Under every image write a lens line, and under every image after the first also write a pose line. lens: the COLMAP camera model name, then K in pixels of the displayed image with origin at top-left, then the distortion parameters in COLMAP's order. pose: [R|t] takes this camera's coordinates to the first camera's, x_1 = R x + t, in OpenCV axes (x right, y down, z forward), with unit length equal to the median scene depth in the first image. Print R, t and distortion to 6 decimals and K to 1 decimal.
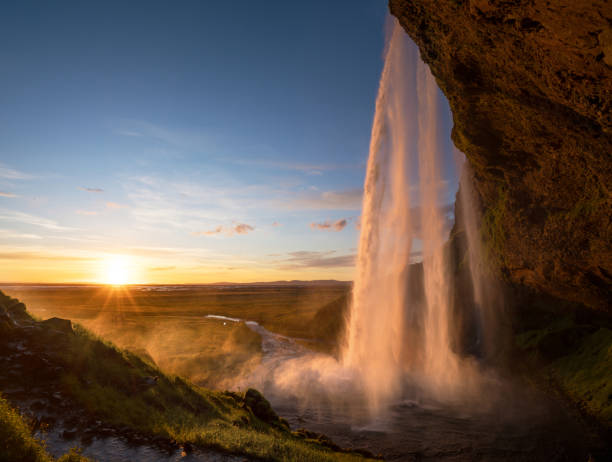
lens RADIAL K [[313.8, 0, 257.6], [0, 313.8, 235.9], [0, 0, 1]] dist [-0.035920, 0.008072]
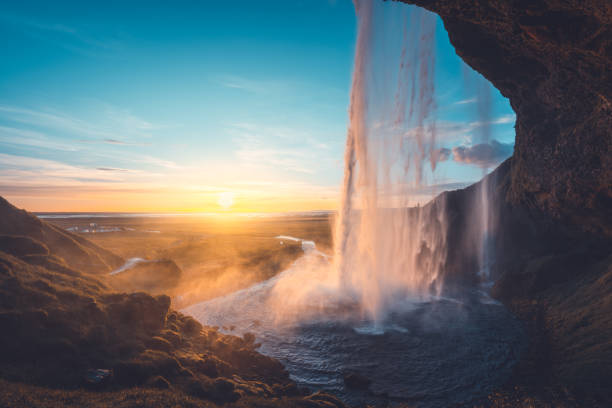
lens RADIAL K [[273.8, 0, 301.8], [0, 273.8, 208.2], [0, 0, 1]] dist [-0.021318, 0.001755]
pose [[0.981297, -0.006117, -0.192400, 0.360821], [0.032667, 0.990290, 0.135127, 0.025629], [0.189705, -0.138885, 0.971969, 0.067573]]
